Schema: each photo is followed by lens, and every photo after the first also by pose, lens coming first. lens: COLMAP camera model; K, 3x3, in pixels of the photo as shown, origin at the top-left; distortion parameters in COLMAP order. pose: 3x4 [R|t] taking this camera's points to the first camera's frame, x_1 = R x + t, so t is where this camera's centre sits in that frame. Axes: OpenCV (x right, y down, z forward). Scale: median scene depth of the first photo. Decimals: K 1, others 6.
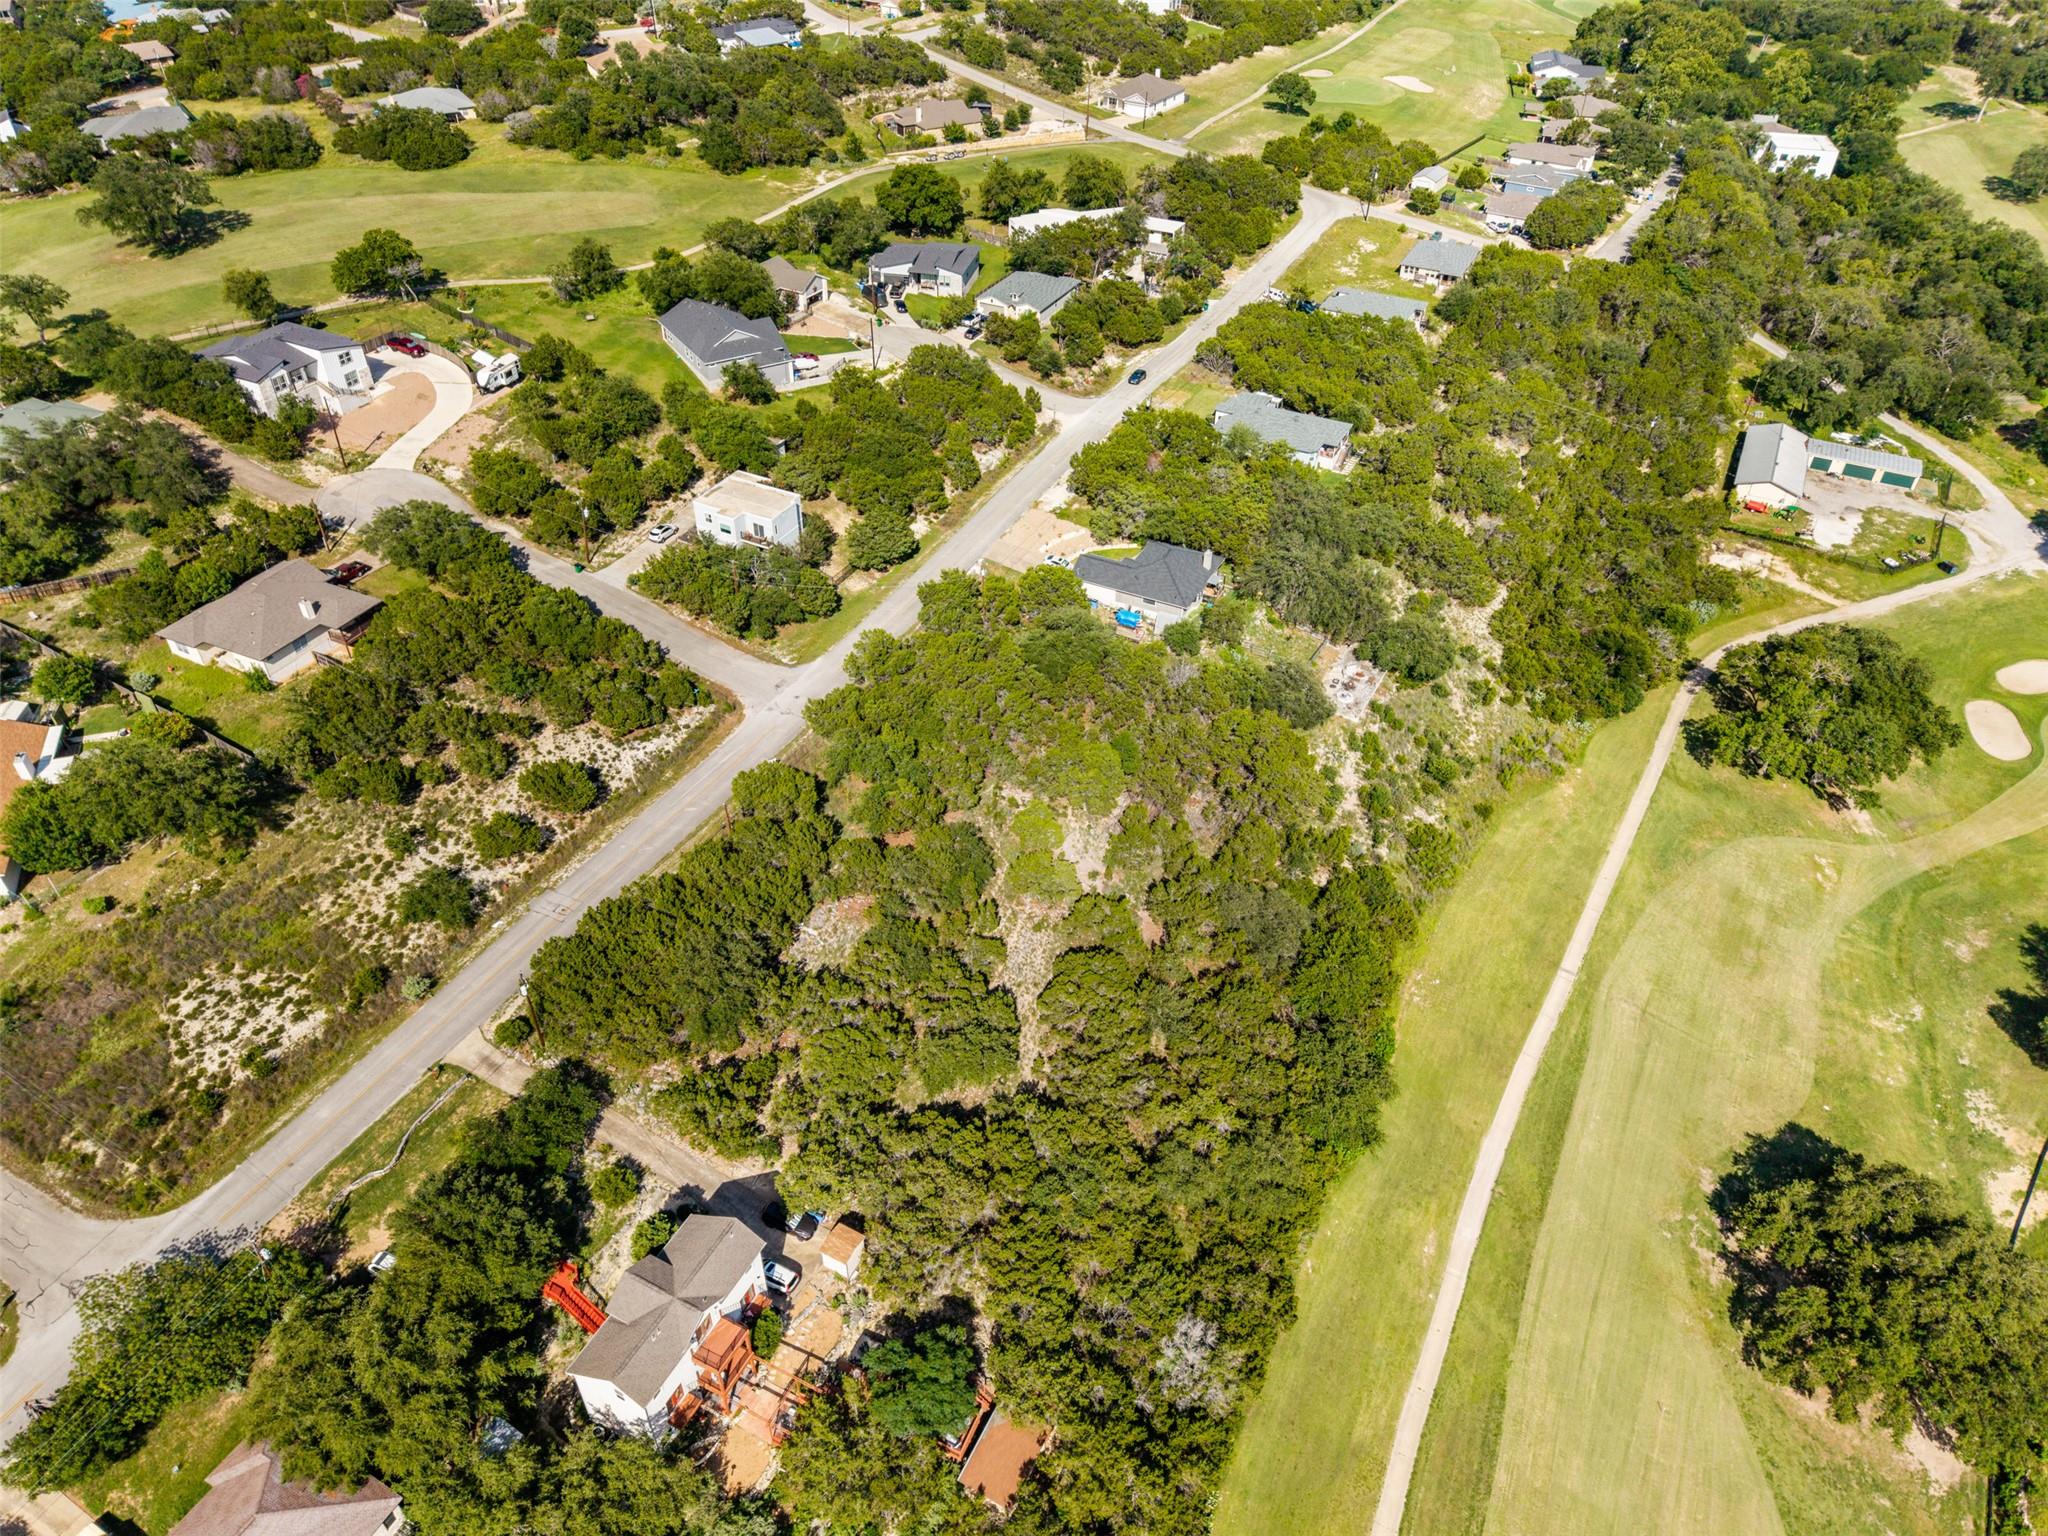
lens RADIAL K [[1370.3, 0, 1016.5], [0, 1370.3, 771.2], [0, 0, 1]] dist [0.012379, -0.009349]
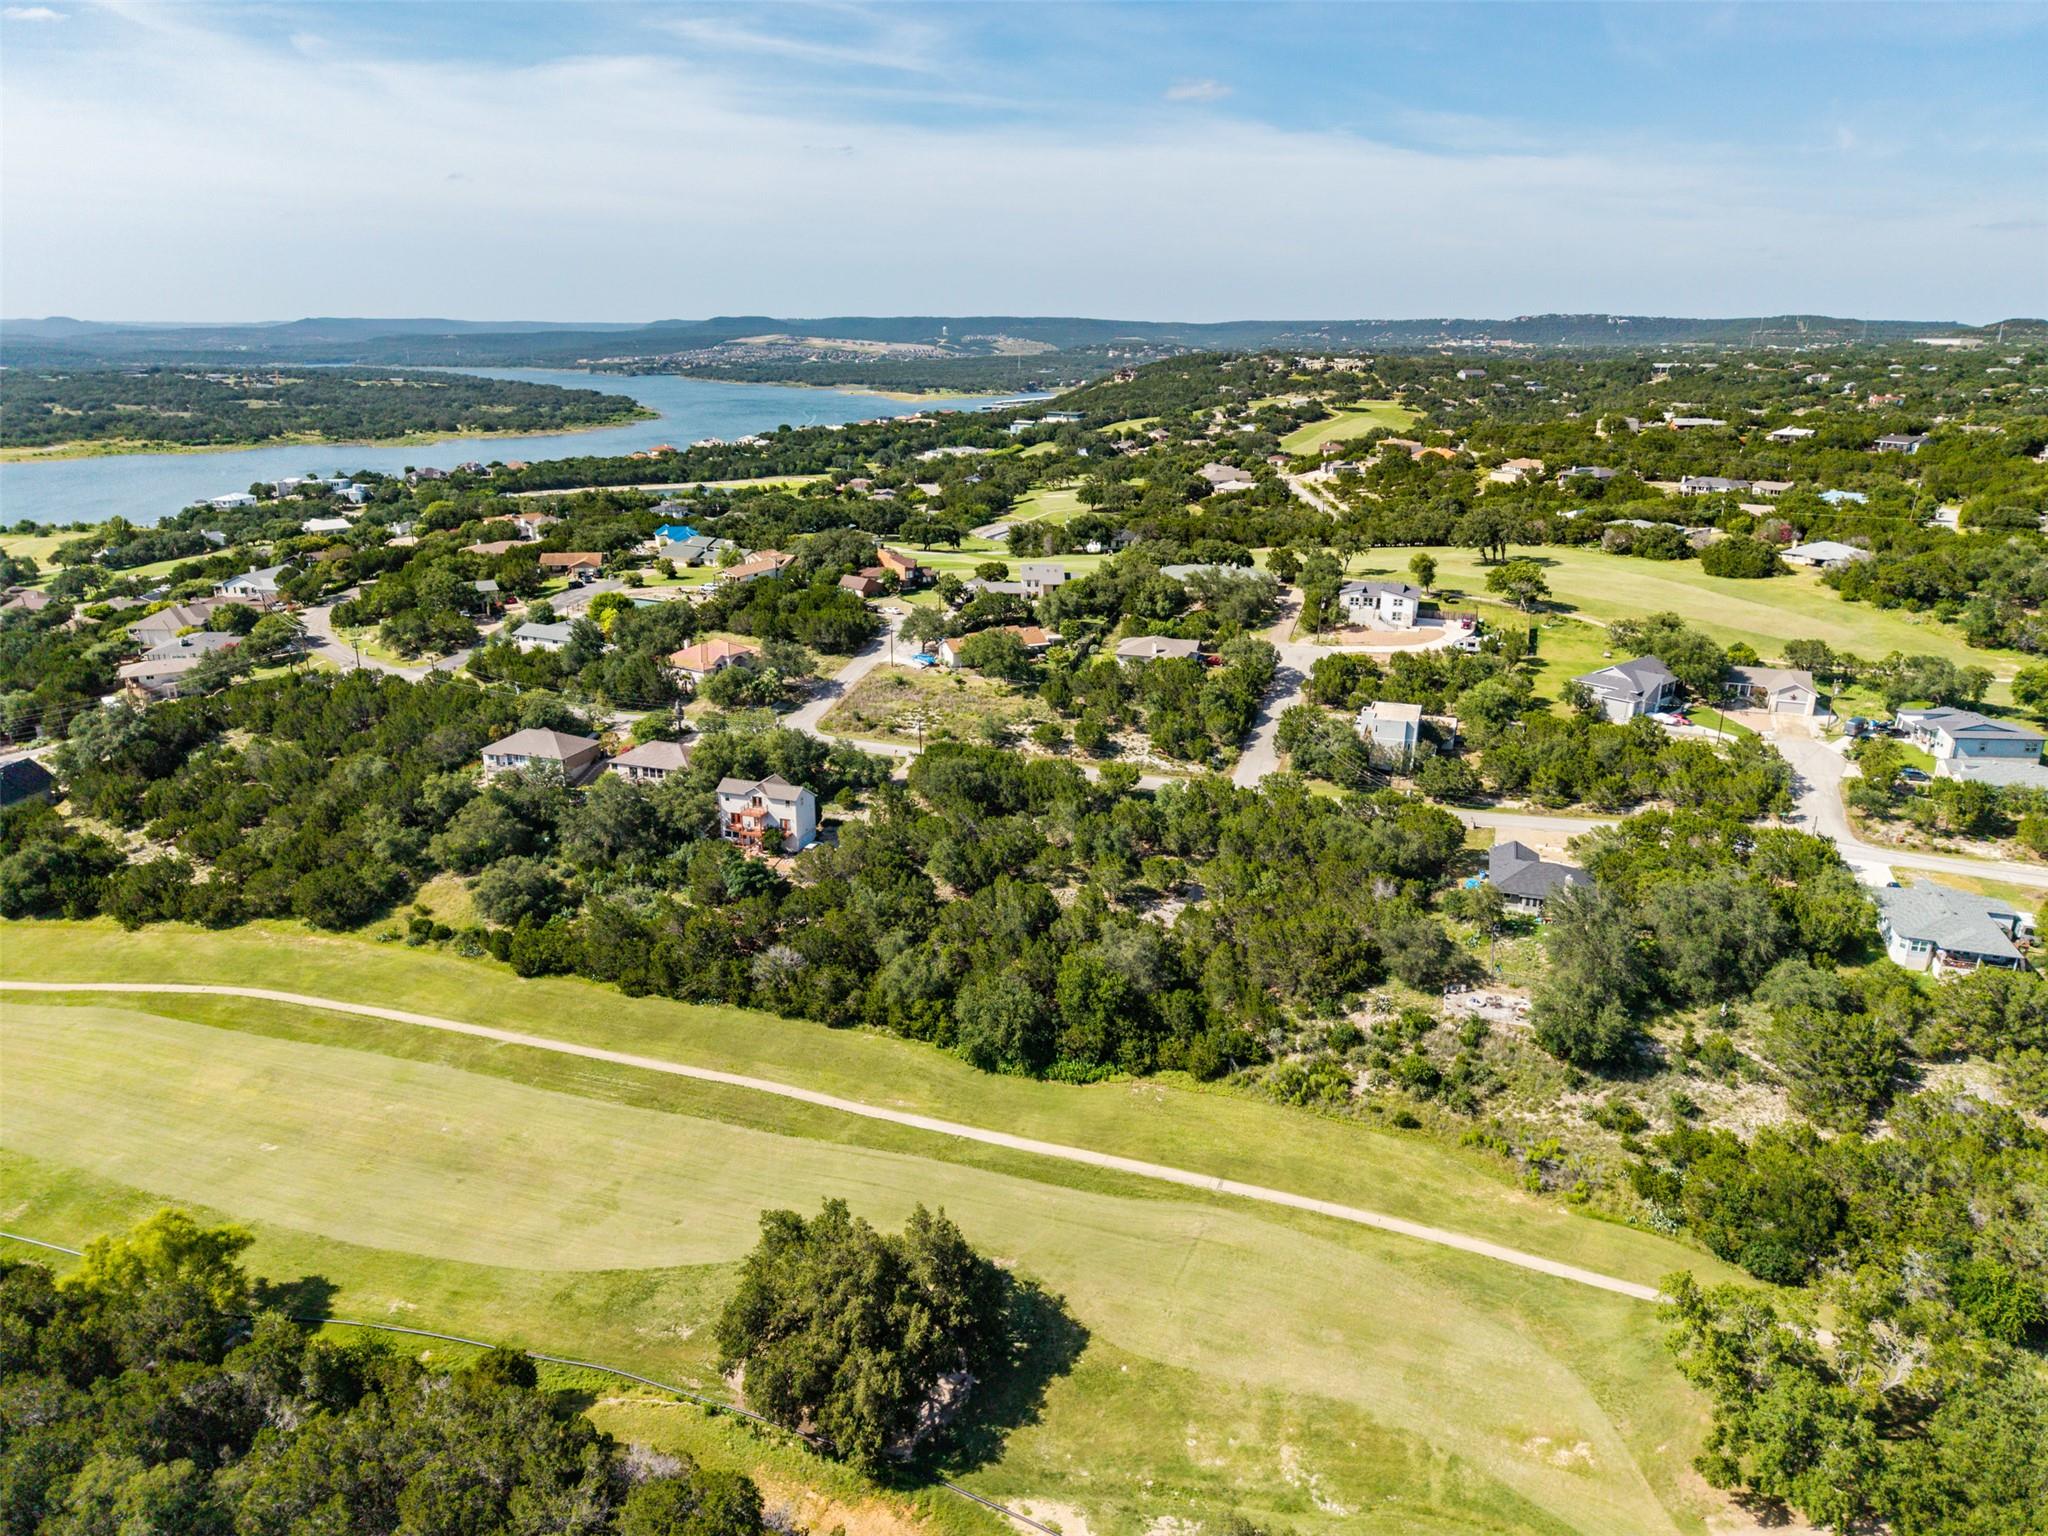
lens RADIAL K [[1365.7, 0, 1017.5], [0, 1365.7, 772.3], [0, 0, 1]] dist [0.019195, -0.017969]
pose [[0.143256, 0.289546, -0.946383, 1.035422], [-0.625668, 0.767409, 0.140080, -0.109516], [0.766823, 0.572055, 0.291096, 0.359826]]
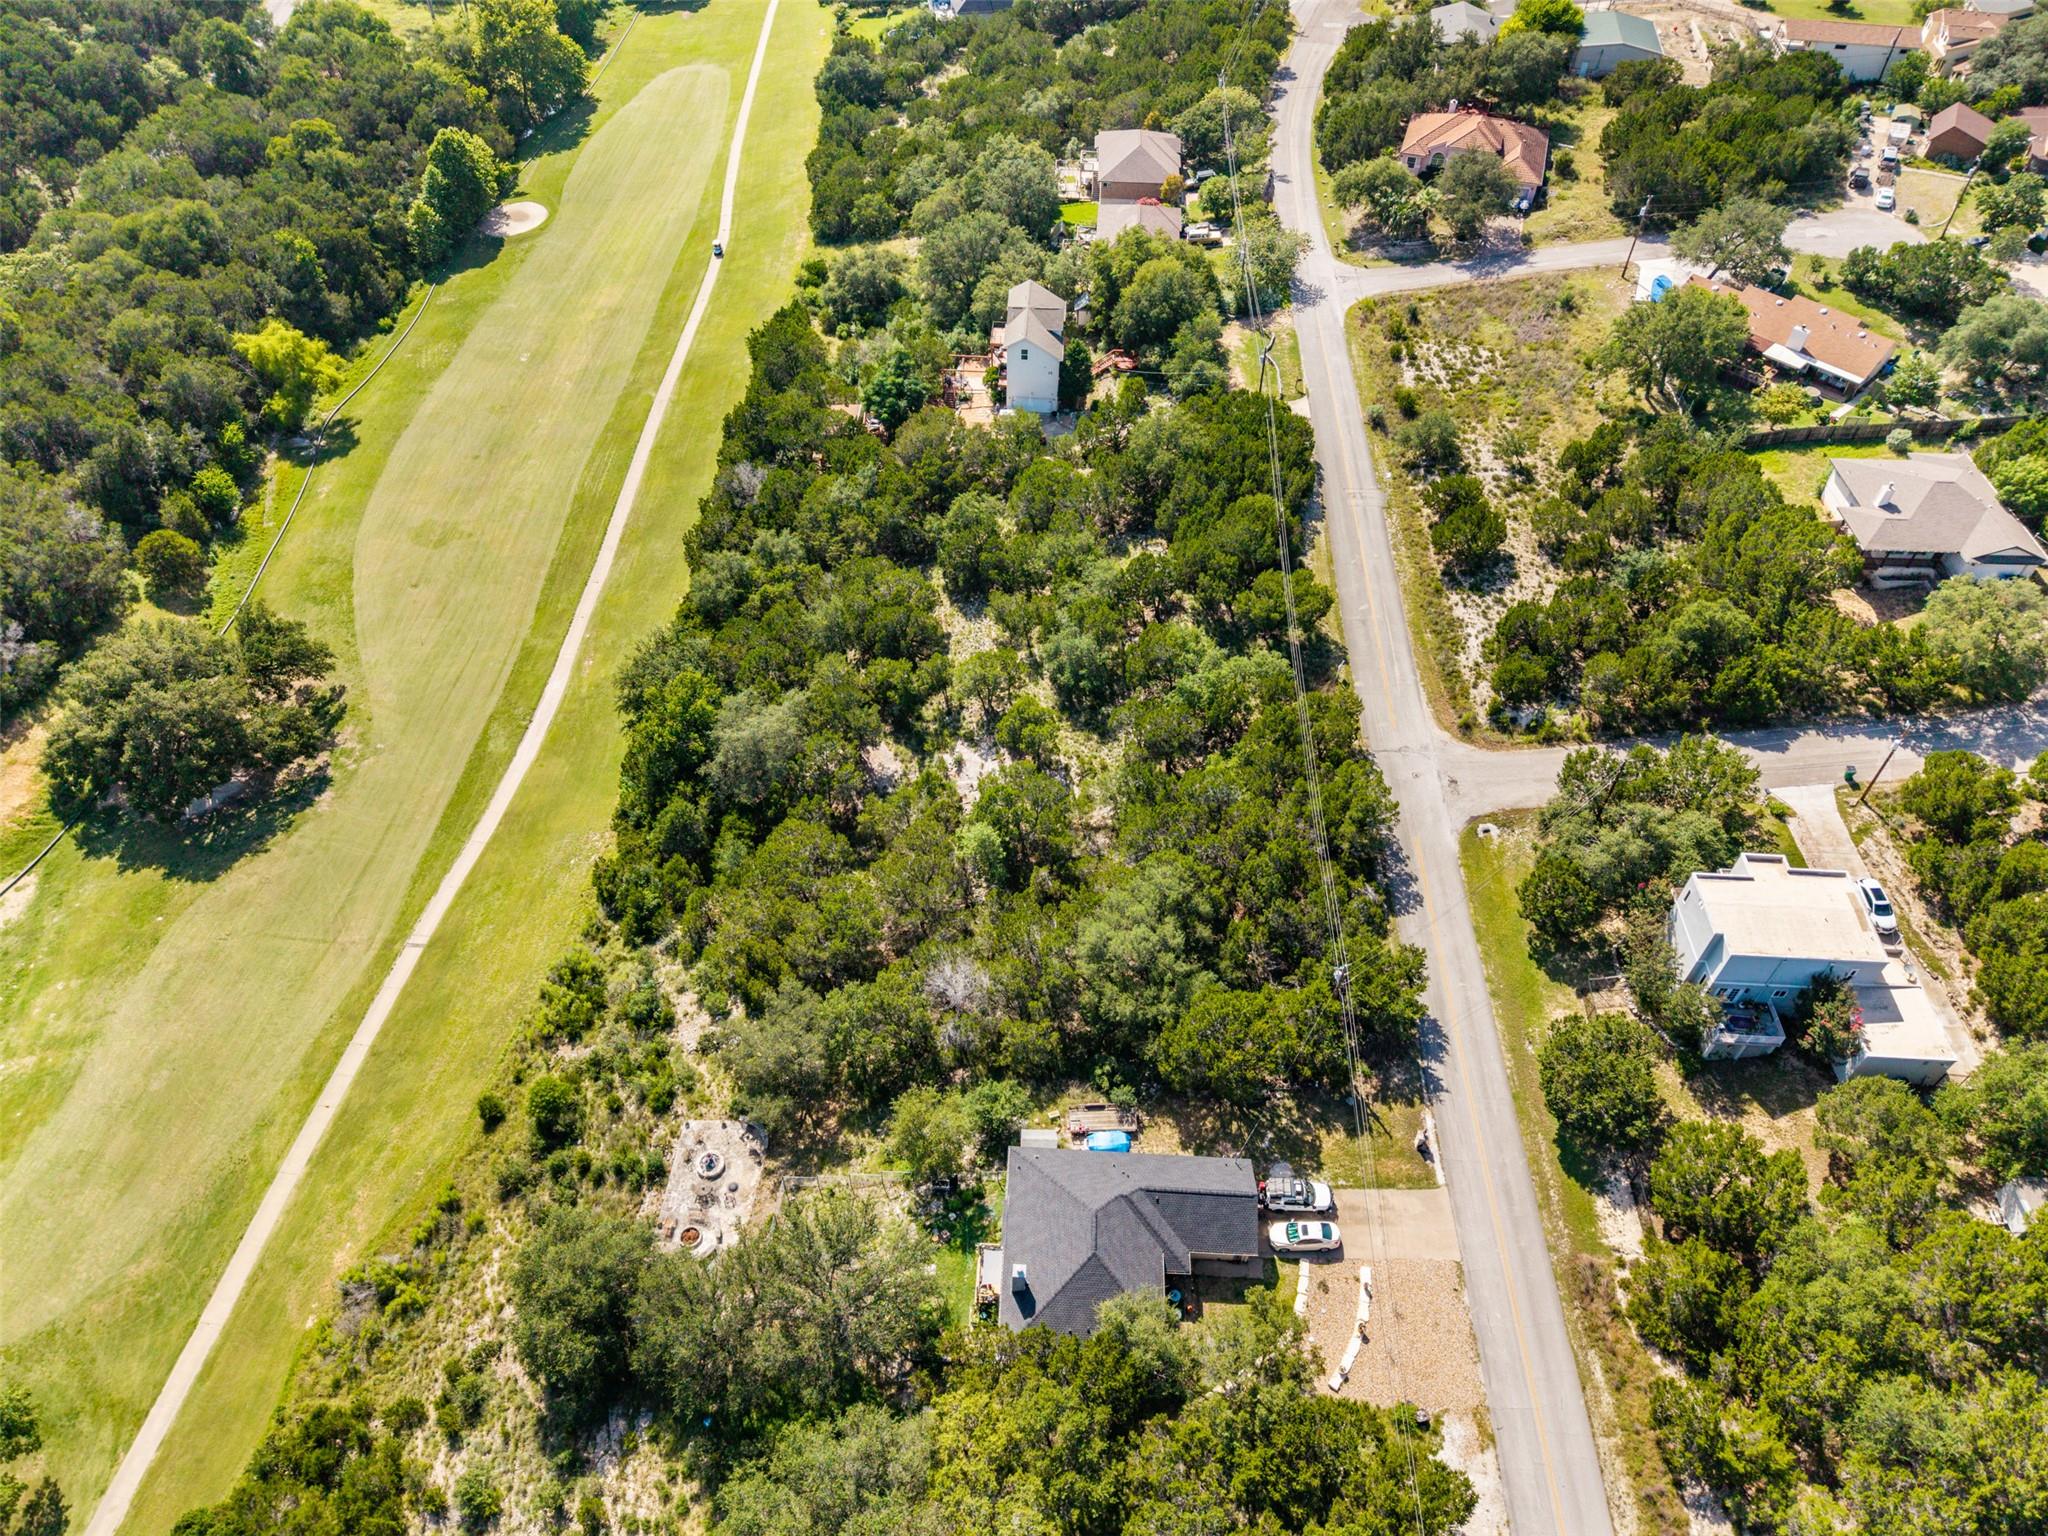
lens RADIAL K [[1370.3, 0, 1016.5], [0, 1370.3, 771.2], [0, 0, 1]] dist [0.012379, -0.009349]
pose [[-0.912217, 0.279720, -0.299362, 0.241523], [-0.279641, 0.108929, 0.953905, -0.650146], [0.299436, 0.953882, -0.021146, 0.862686]]
